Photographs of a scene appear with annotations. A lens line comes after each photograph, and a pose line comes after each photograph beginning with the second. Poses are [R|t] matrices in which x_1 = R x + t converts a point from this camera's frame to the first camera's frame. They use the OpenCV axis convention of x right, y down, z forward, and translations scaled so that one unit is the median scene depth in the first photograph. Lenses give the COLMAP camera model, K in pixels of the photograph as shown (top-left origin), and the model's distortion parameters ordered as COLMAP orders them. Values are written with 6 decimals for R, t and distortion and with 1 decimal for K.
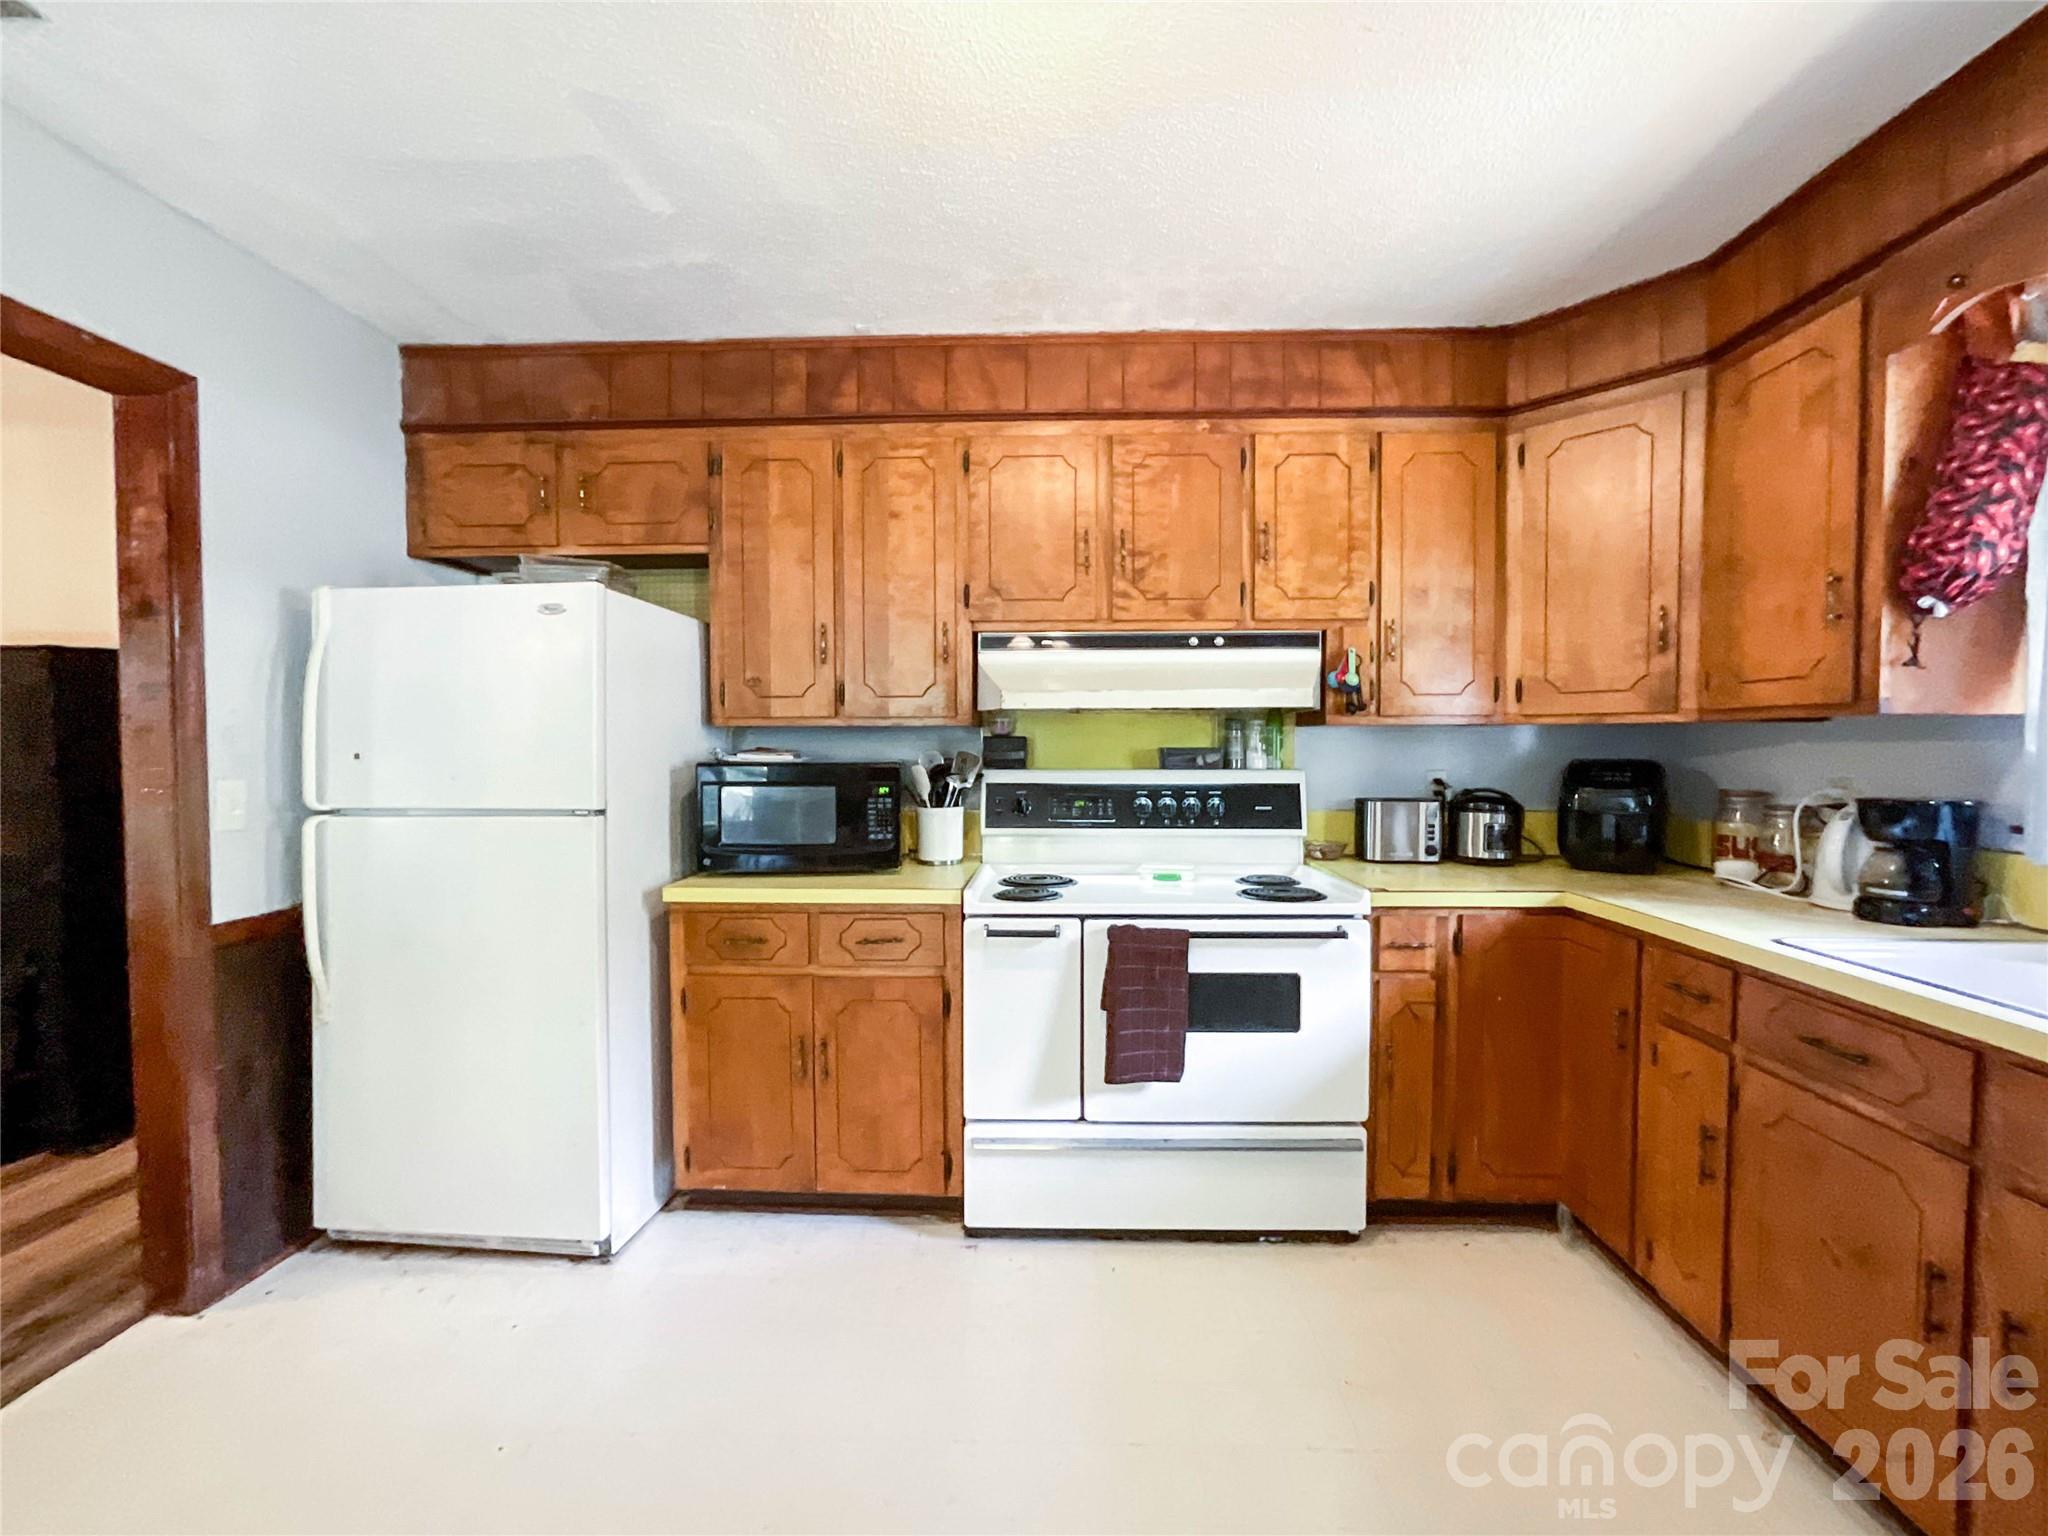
lens RADIAL K [[855.4, 0, 1024.7], [0, 855.4, 779.2], [0, 0, 1]] dist [-0.023680, 0.013455]
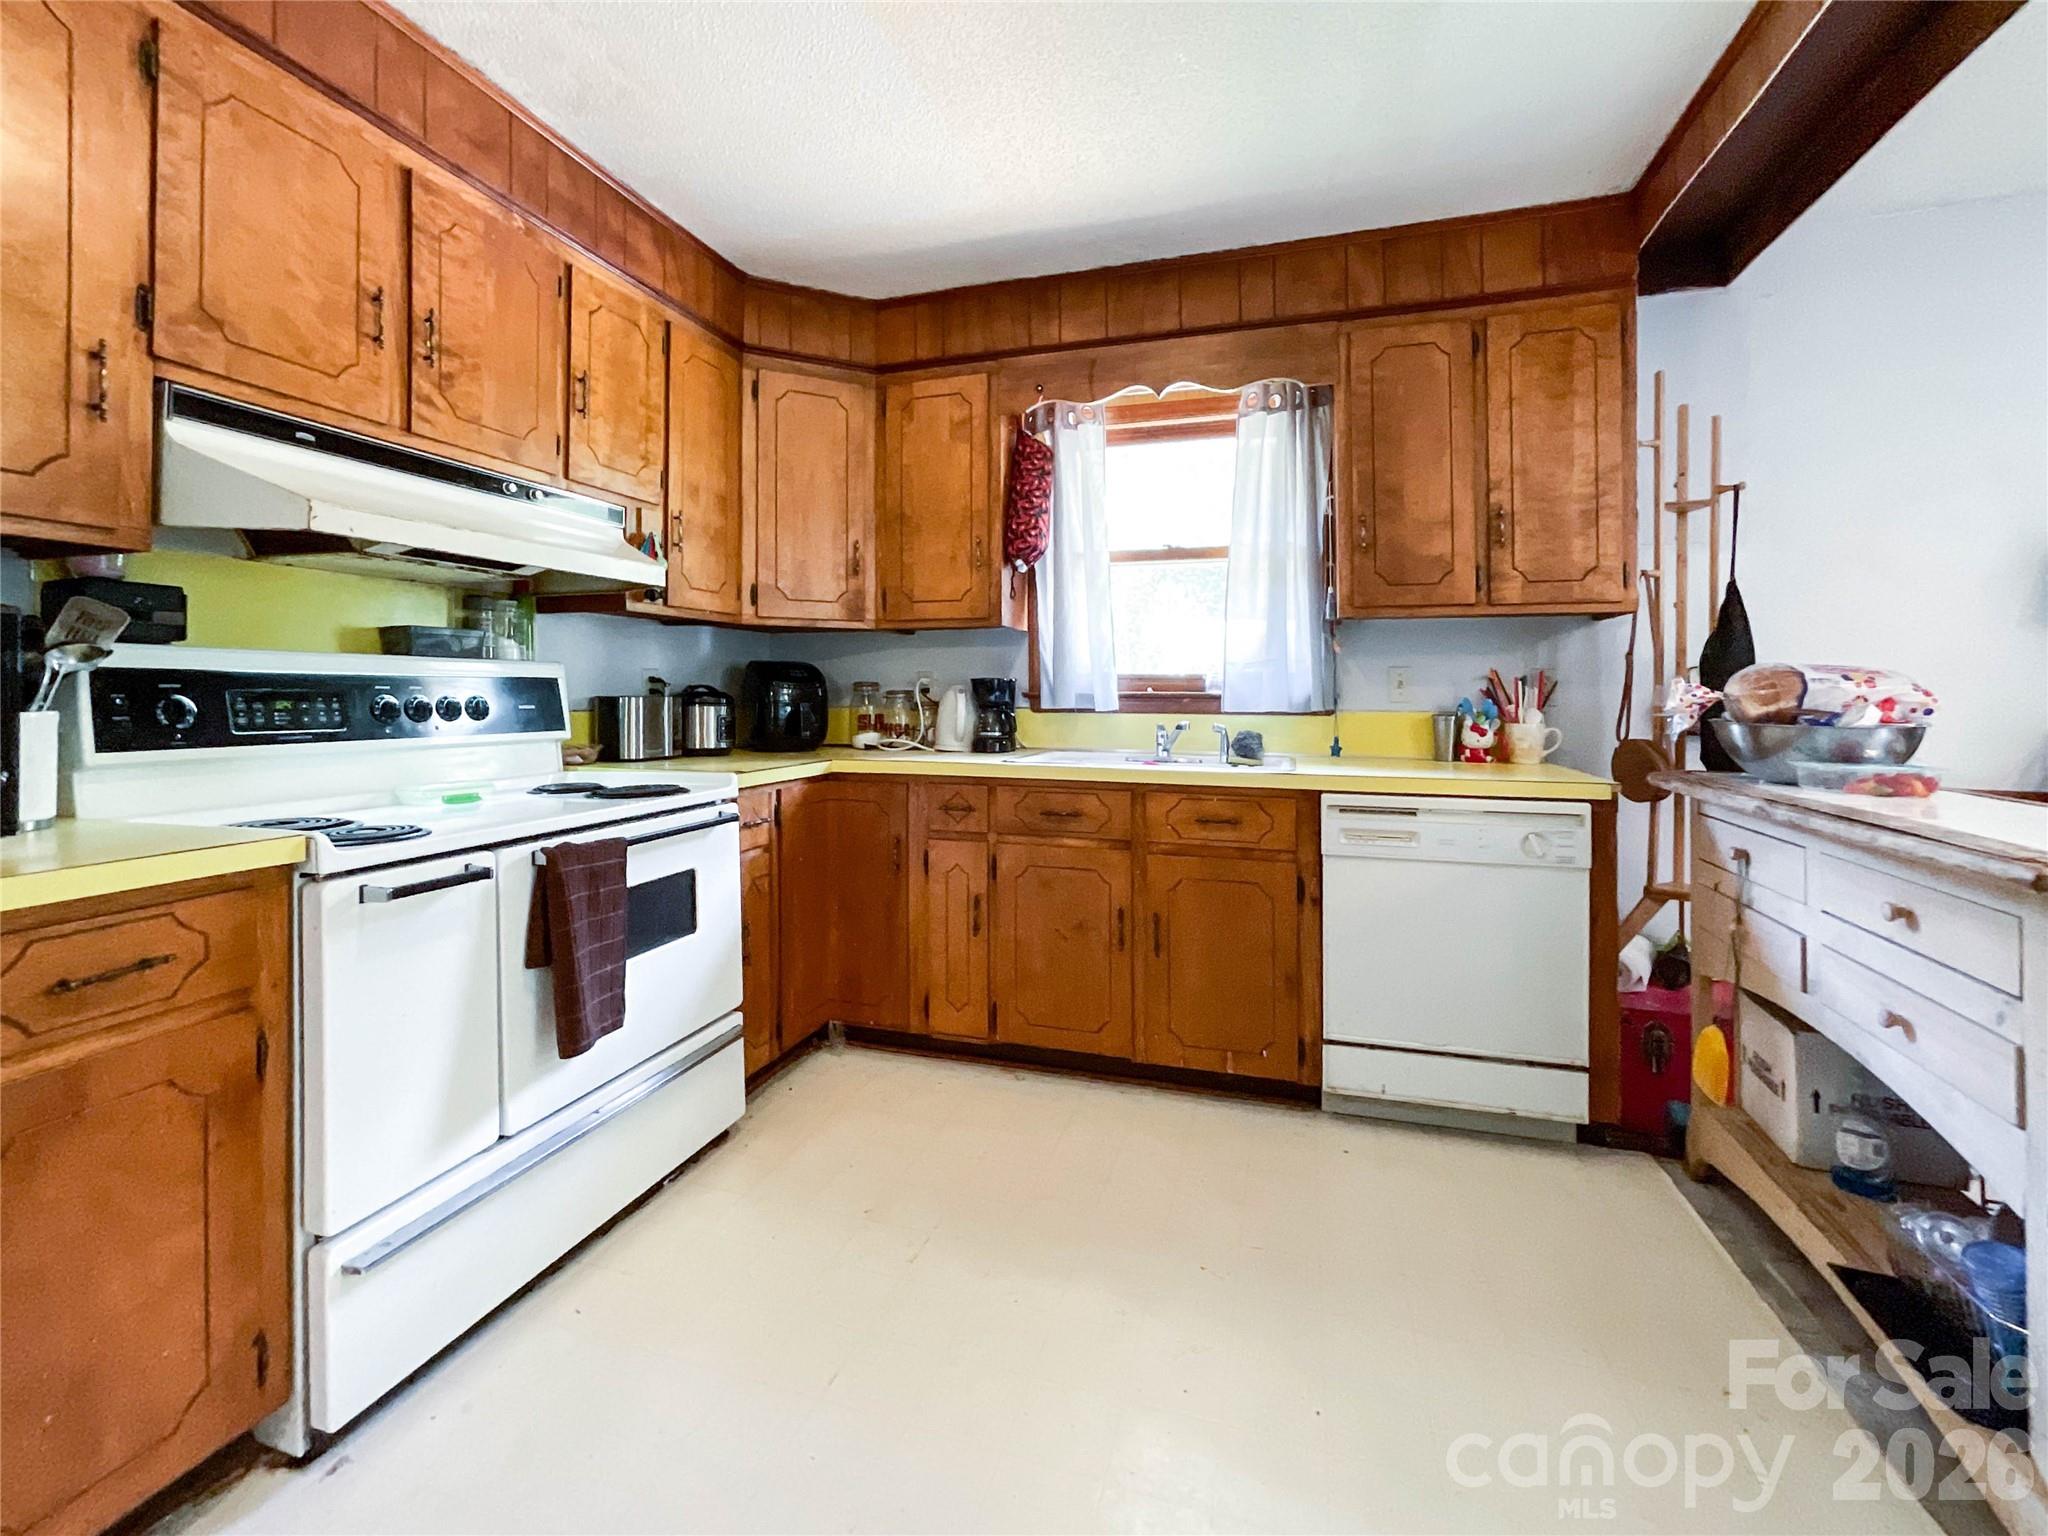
lens RADIAL K [[887.3, 0, 1017.4], [0, 887.3, 695.9], [0, 0, 1]] dist [-0.022261, 0.012917]
pose [[0.268440, -0.001070, 0.963296, -0.486863], [0.038869, 0.999197, -0.009722, 0.058363], [-0.962512, 0.040052, 0.268266, 0.366832]]
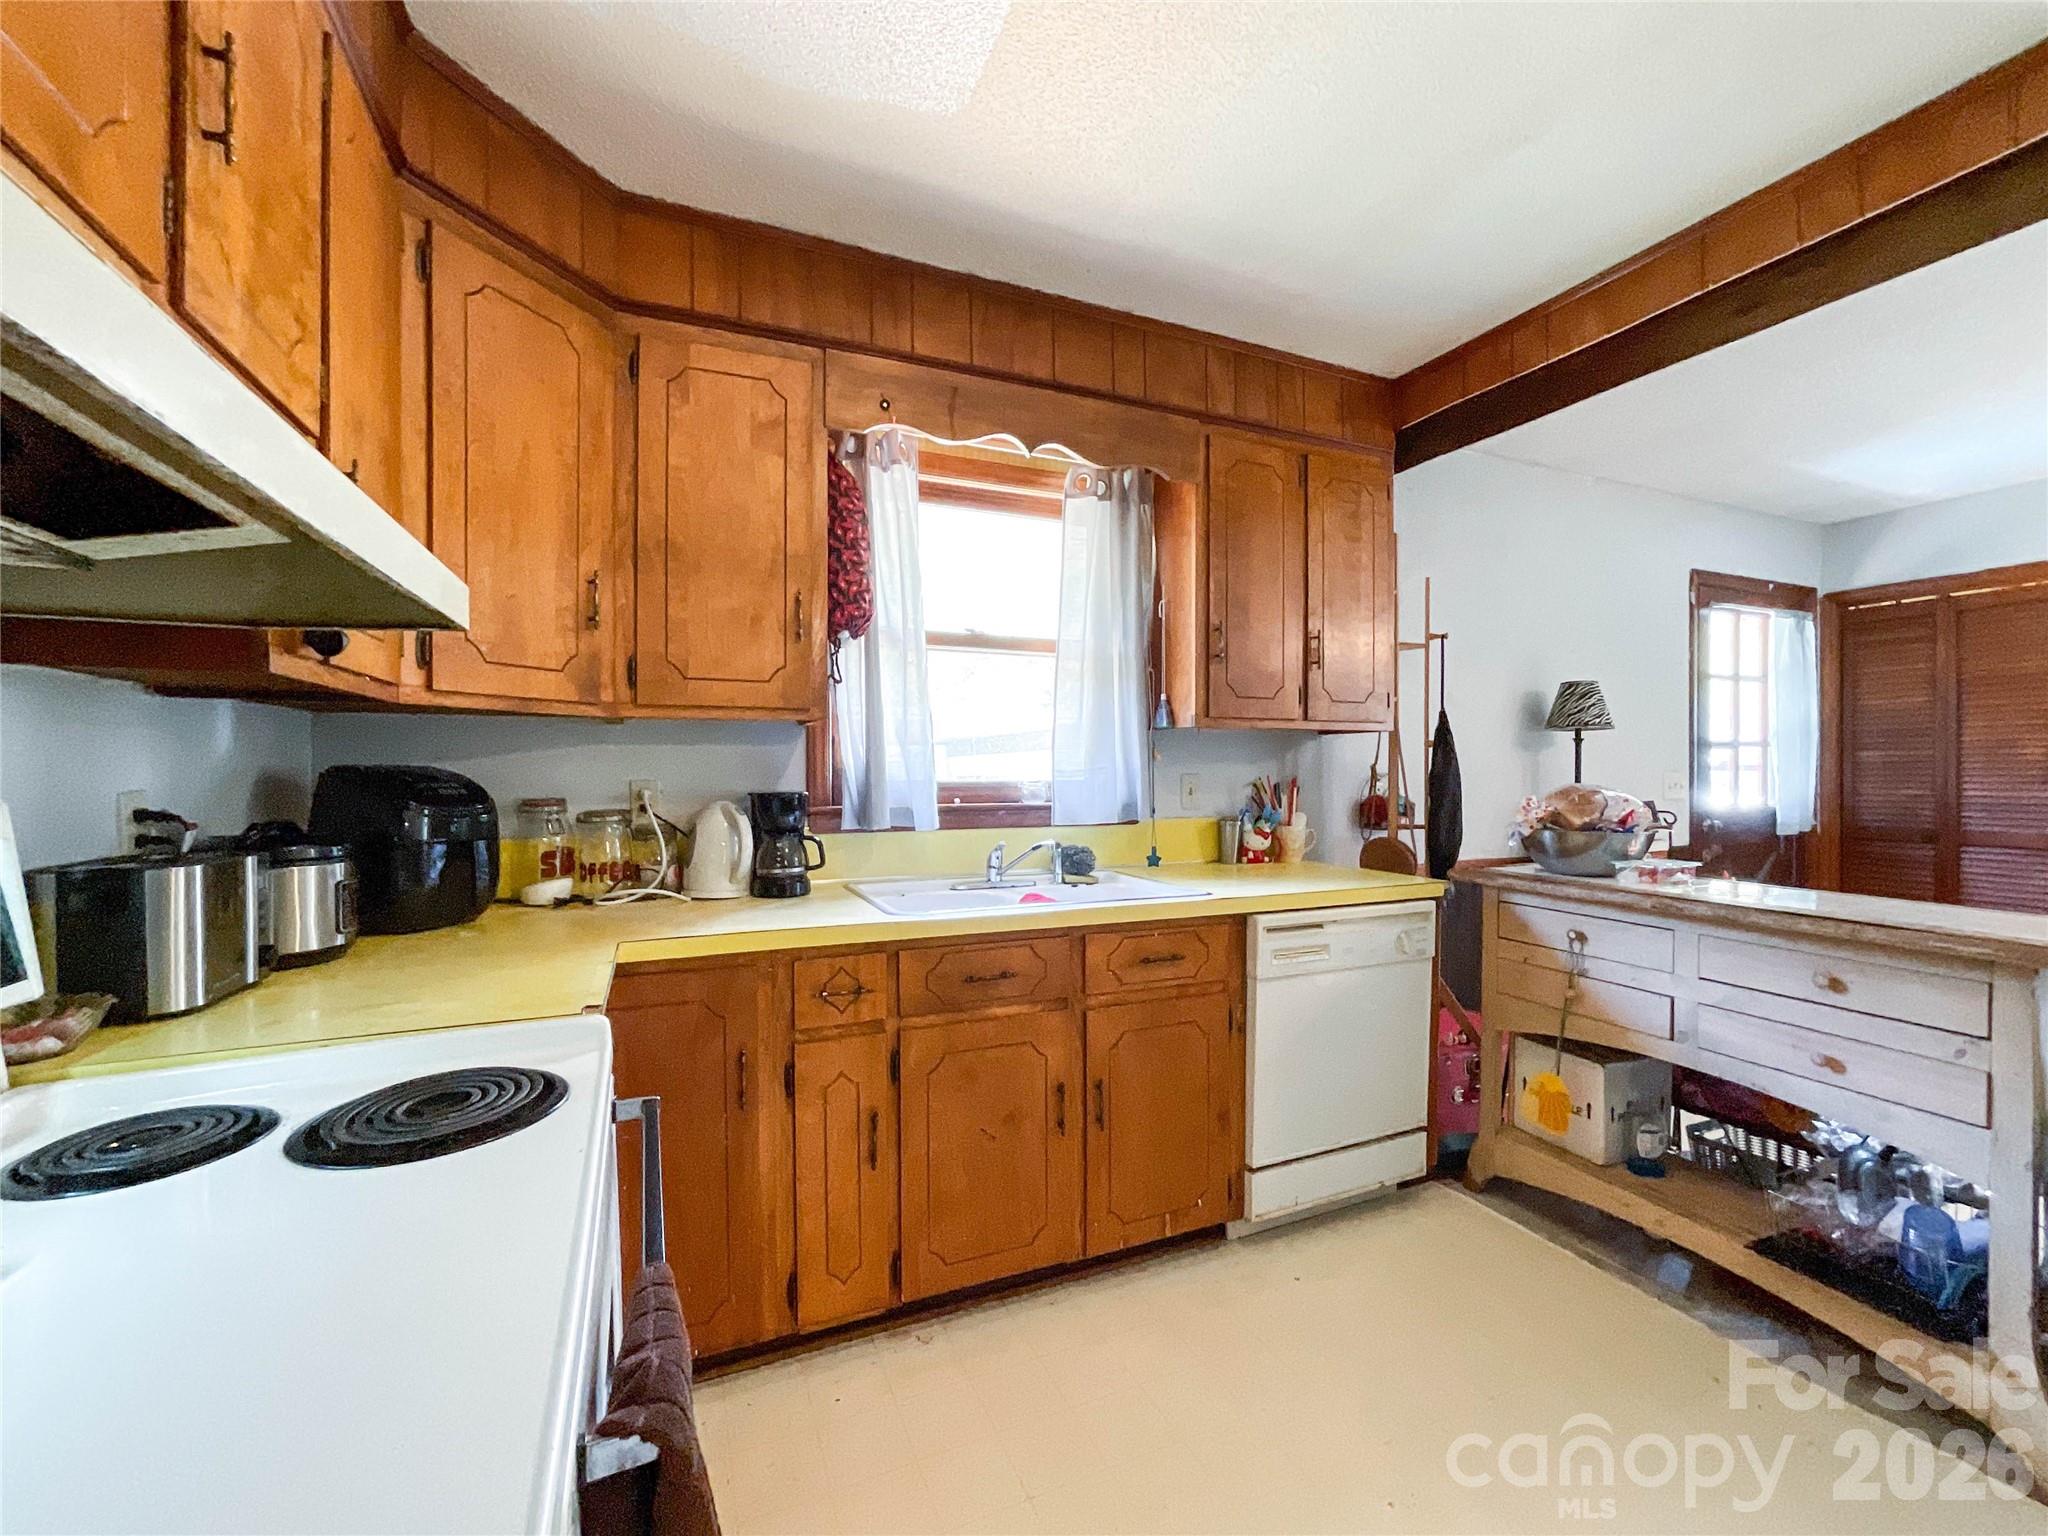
lens RADIAL K [[855.4, 0, 1024.7], [0, 855.4, 779.2], [0, 0, 1]] dist [-0.023680, 0.013455]
pose [[-0.433989, -0.011099, 0.900850, -0.152077], [0.041075, 0.998641, 0.032091, -0.015280], [-0.899981, 0.050929, -0.432943, 0.926084]]
